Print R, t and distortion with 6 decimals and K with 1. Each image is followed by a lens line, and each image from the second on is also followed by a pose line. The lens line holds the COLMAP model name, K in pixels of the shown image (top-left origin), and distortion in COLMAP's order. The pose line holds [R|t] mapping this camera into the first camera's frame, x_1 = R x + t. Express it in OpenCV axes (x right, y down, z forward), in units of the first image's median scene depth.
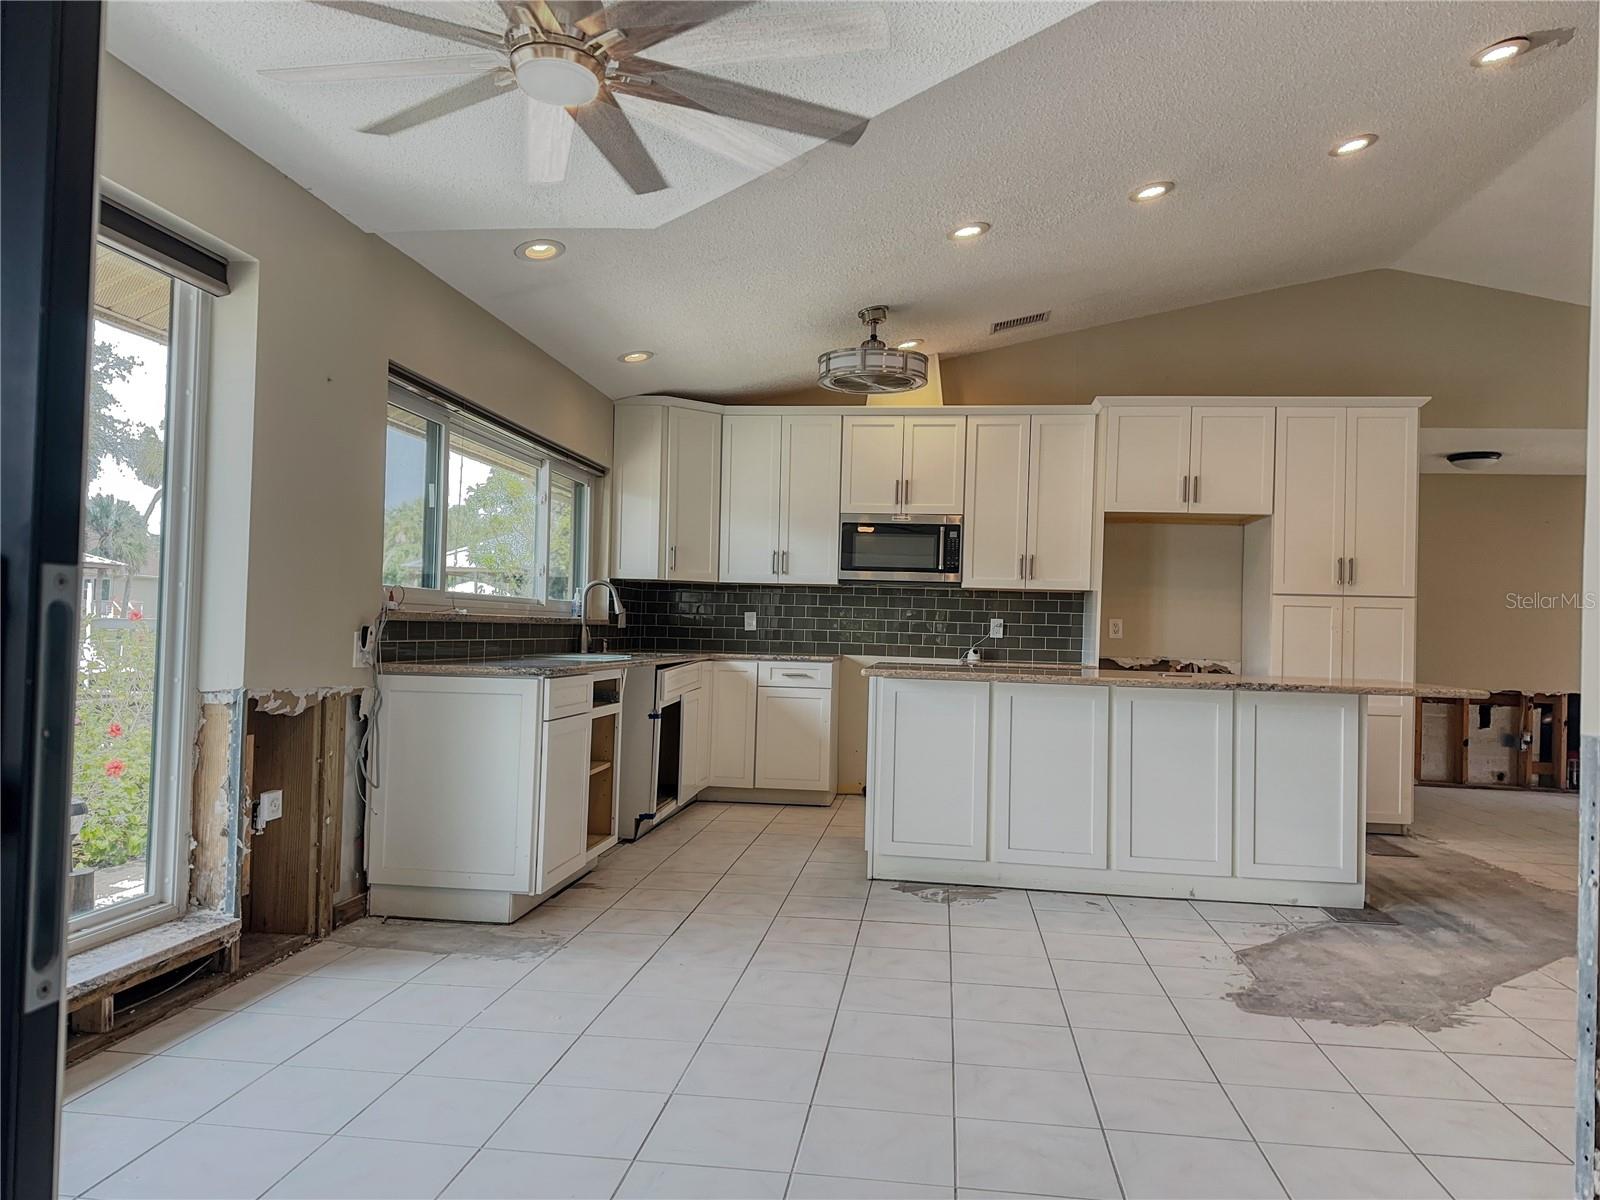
lens RADIAL K [[1118.2, 0, 799.0], [0, 1118.2, 605.7], [0, 0, 1]] dist [0.051159, -0.058866]
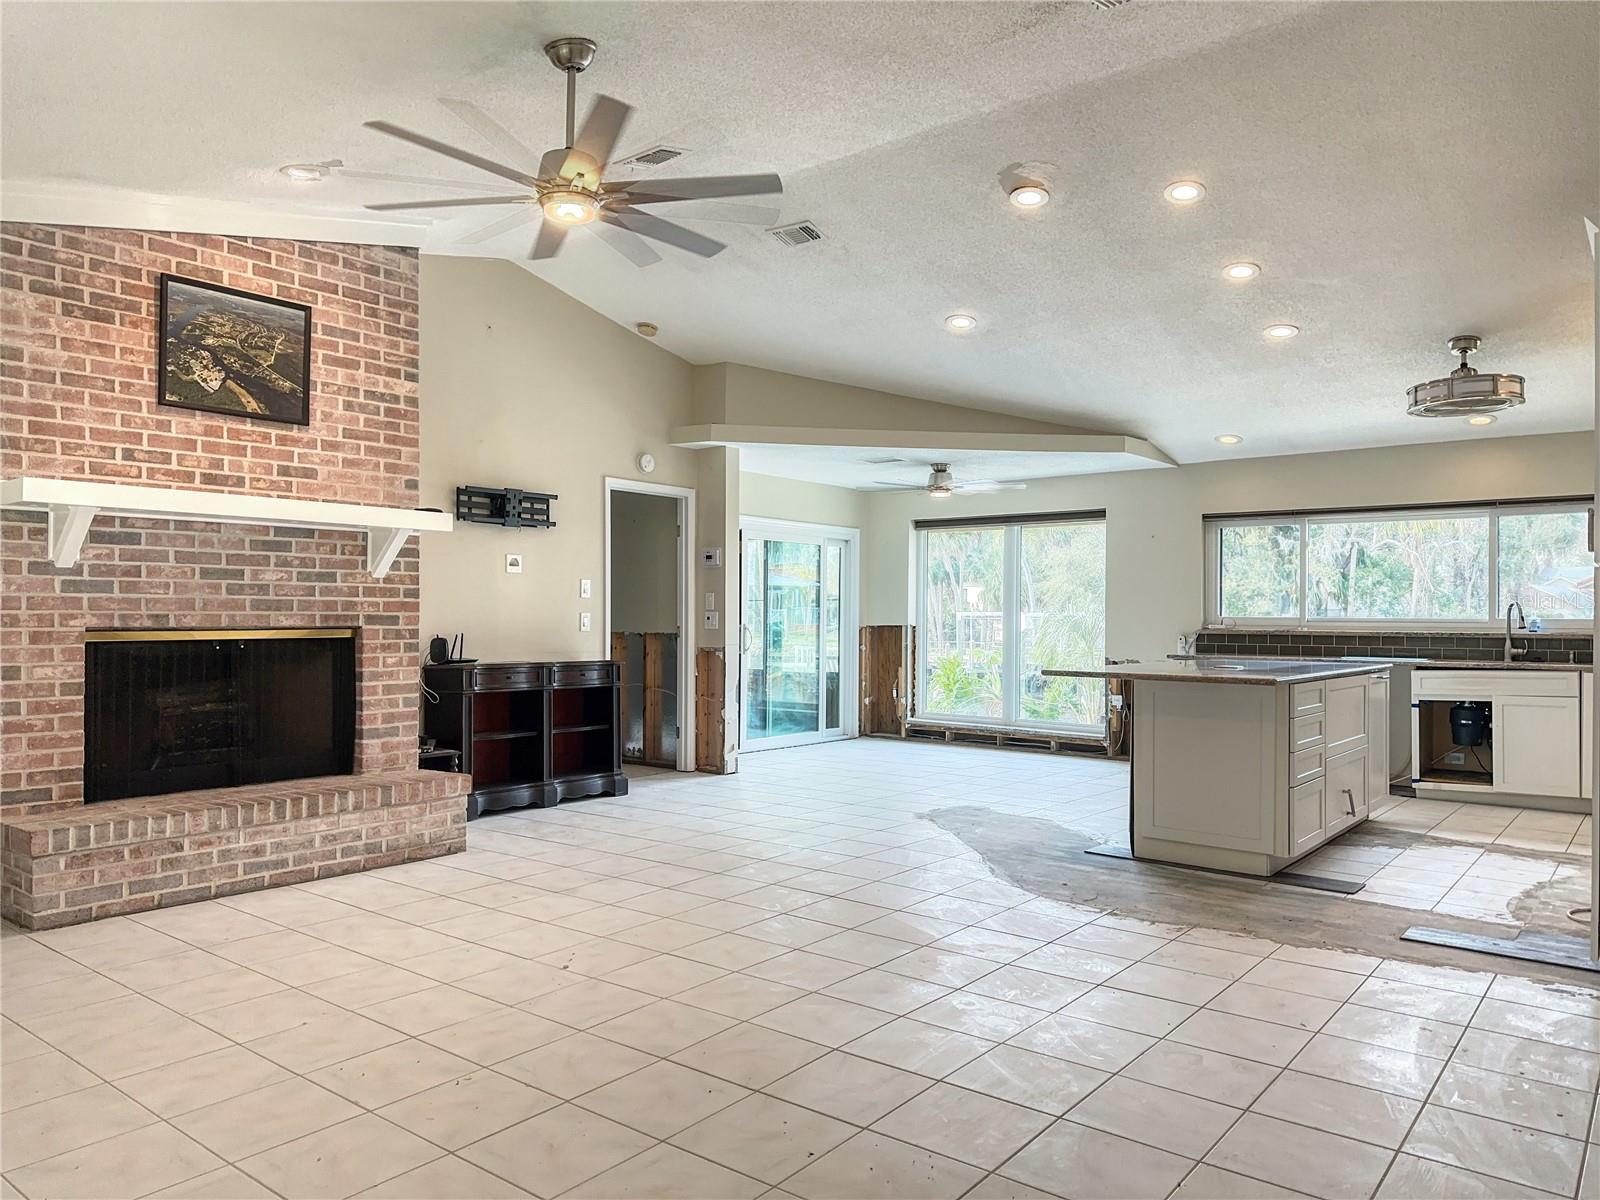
lens RADIAL K [[1116.3, 0, 800.7], [0, 1116.3, 606.8], [0, 0, 1]] dist [0.061167, -0.075153]
pose [[-0.515737, -0.040249, -0.855801, 1.216435], [-0.004701, 0.999014, -0.044151, 0.039352], [0.856734, -0.018747, -0.515417, 0.933600]]
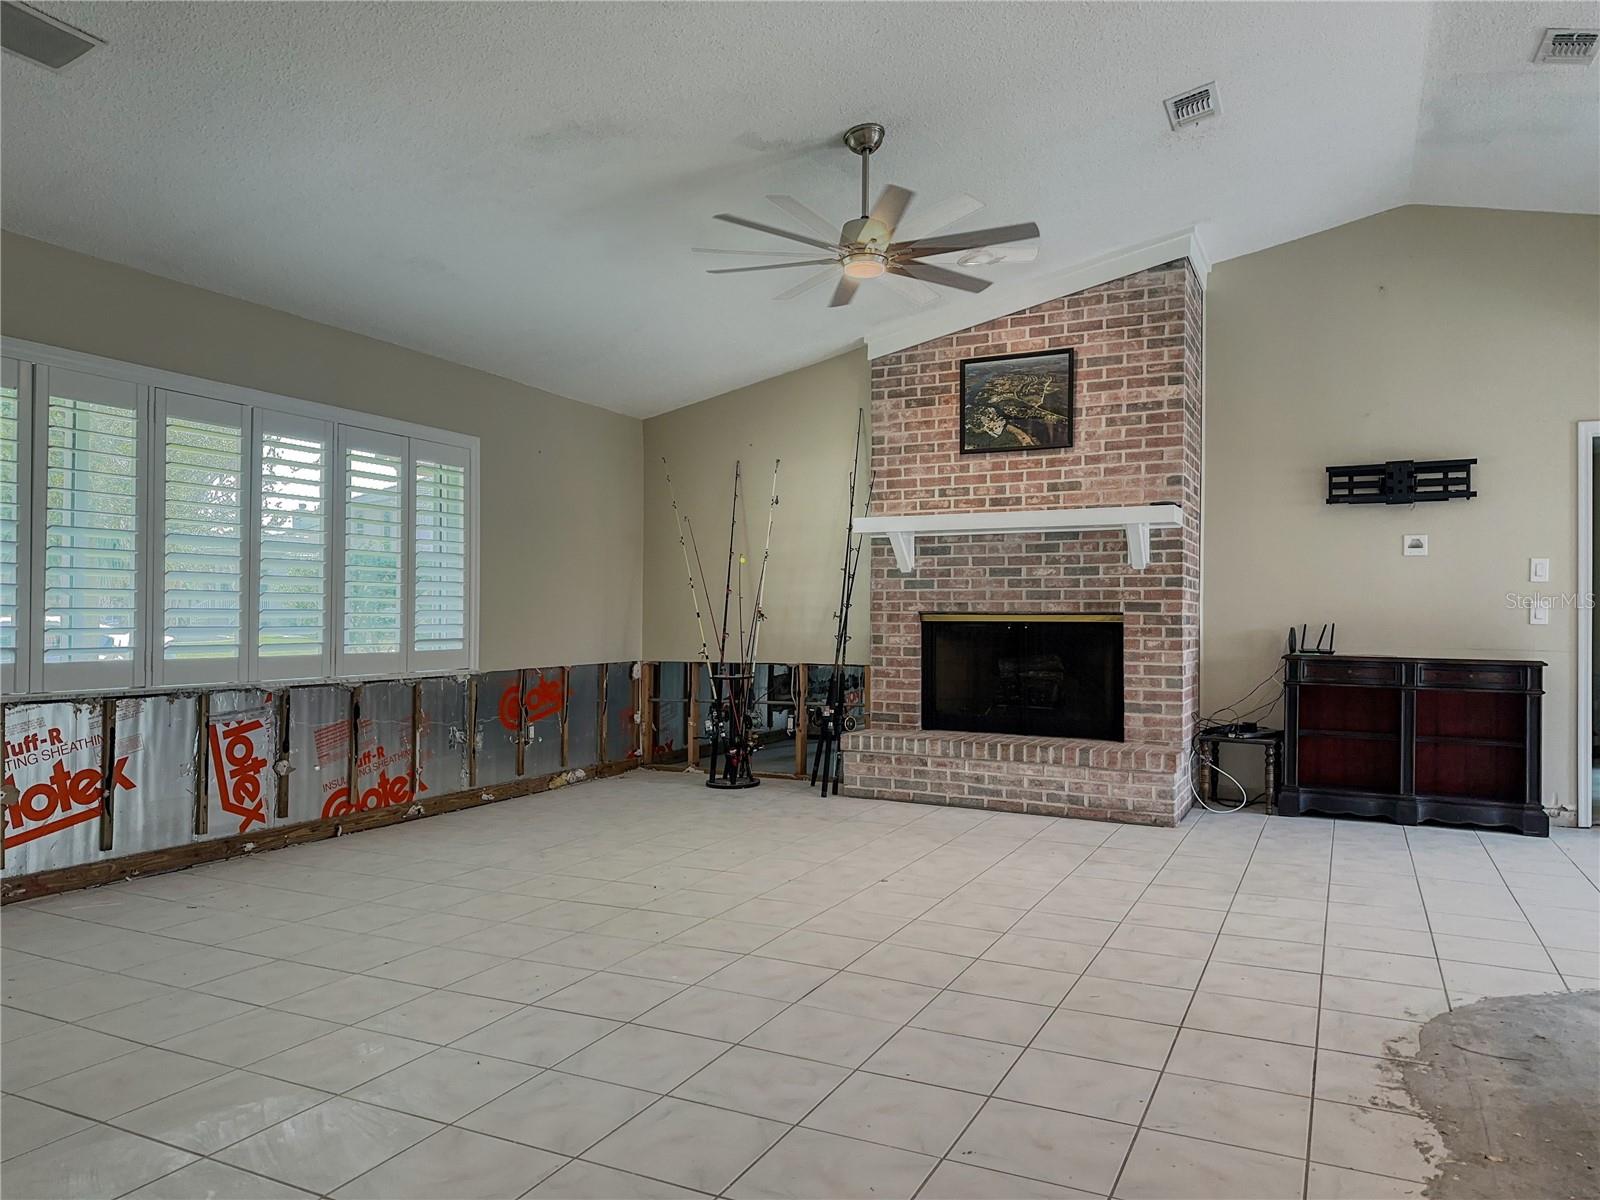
lens RADIAL K [[1103.5, 0, 806.4], [0, 1103.5, 612.9], [0, 0, 1]] dist [0.121508, -0.157174]
pose [[-0.947296, -0.035633, 0.318371, 0.603233], [-0.042635, 0.998977, -0.015049, 0.044589], [-0.317509, -0.027829, -0.947847, 1.210628]]
